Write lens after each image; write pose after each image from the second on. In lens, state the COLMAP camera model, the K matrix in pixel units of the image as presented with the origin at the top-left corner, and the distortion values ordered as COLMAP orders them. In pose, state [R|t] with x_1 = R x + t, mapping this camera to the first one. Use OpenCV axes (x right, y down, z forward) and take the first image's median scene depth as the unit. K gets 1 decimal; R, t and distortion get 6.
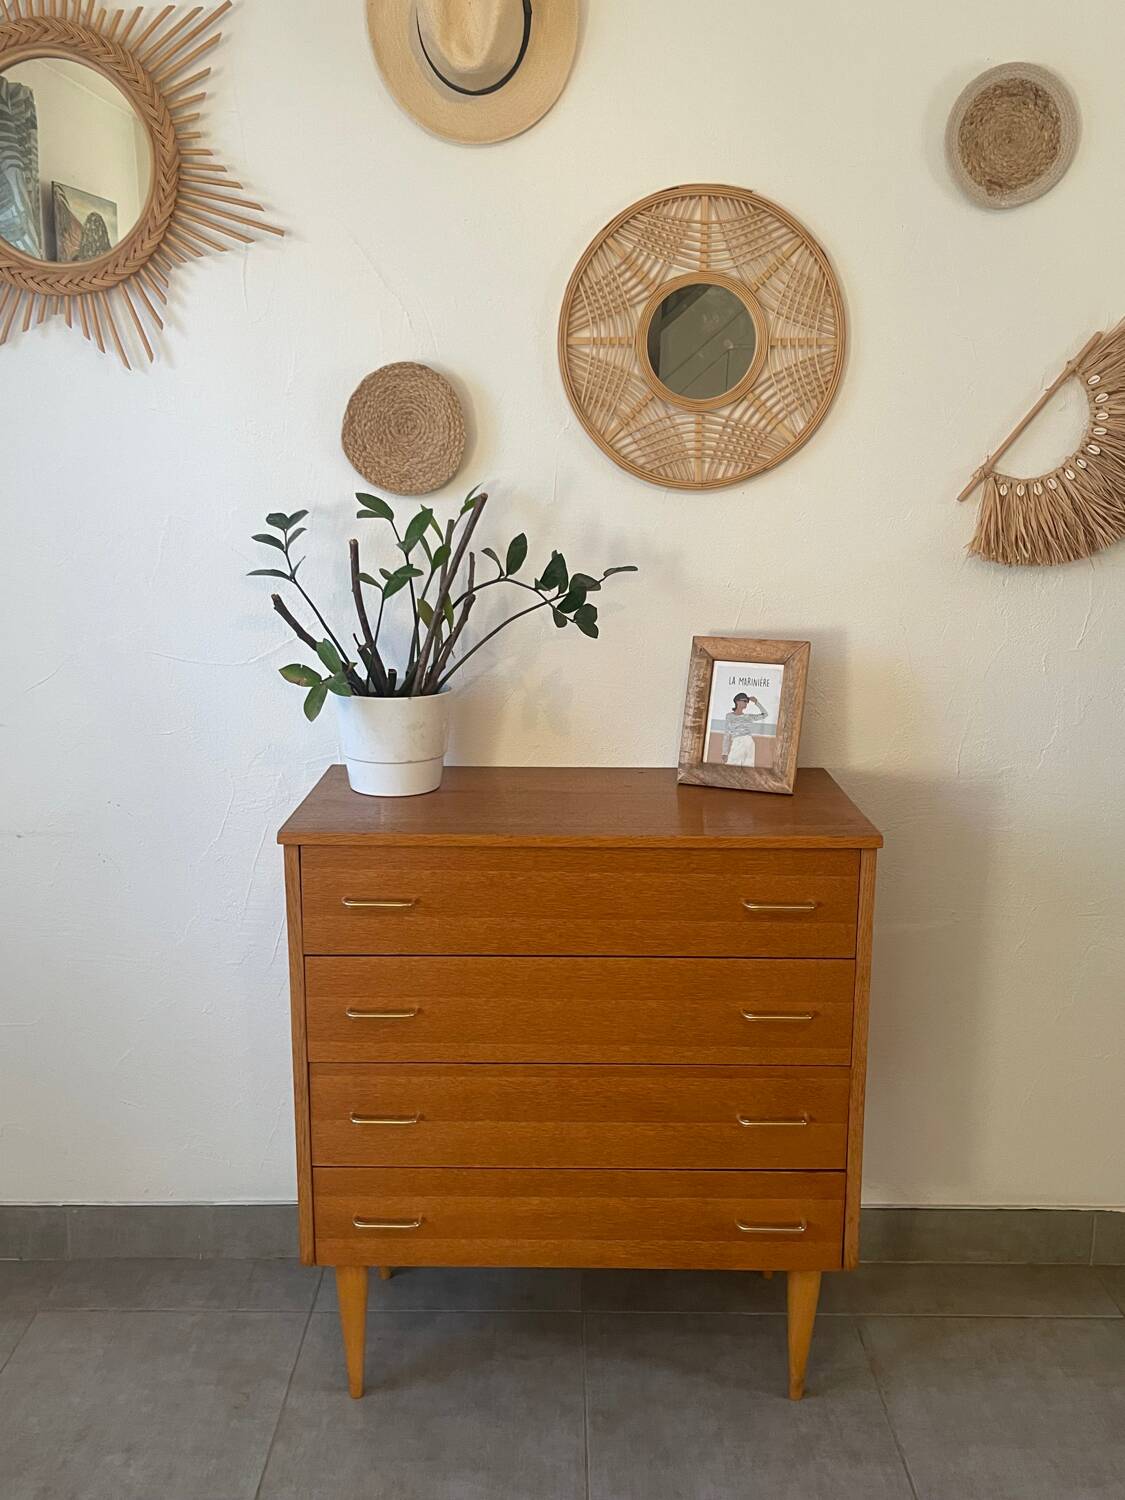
lens RADIAL K [[1299.9, 0, 562.3], [0, 1299.9, 733.1], [0, 0, 1]] dist [0.097358, -0.145630]
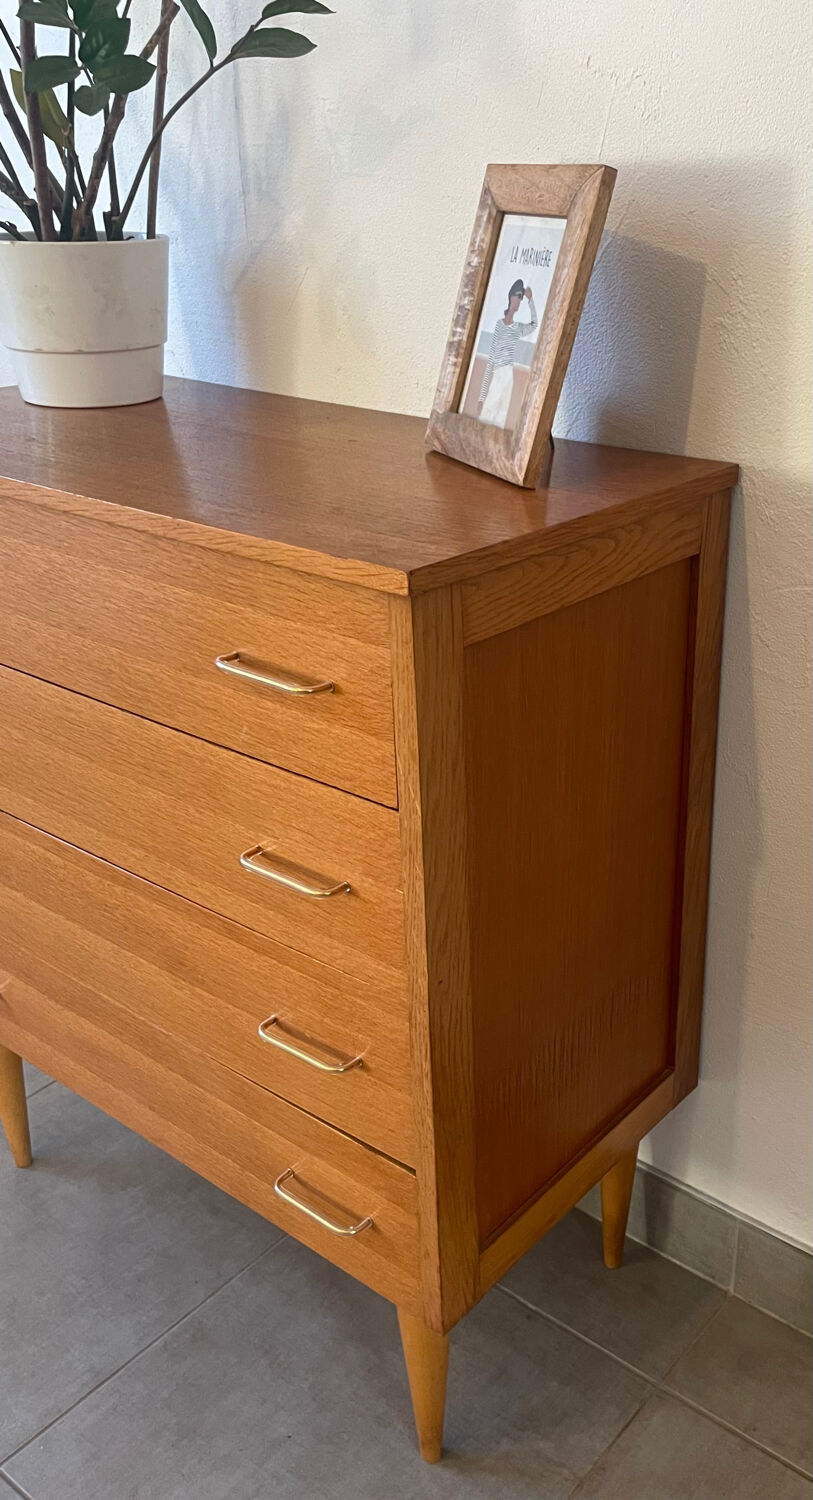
lens RADIAL K [[1301.0, 0, 572.3], [0, 1301.0, 750.3], [0, 0, 1]] dist [0.075028, -0.092423]
pose [[0.804849, 0.244631, -0.540715, 0.504238], [-0.123190, 0.960114, 0.251009, 0.015639], [0.580553, -0.135414, 0.802883, 0.600233]]
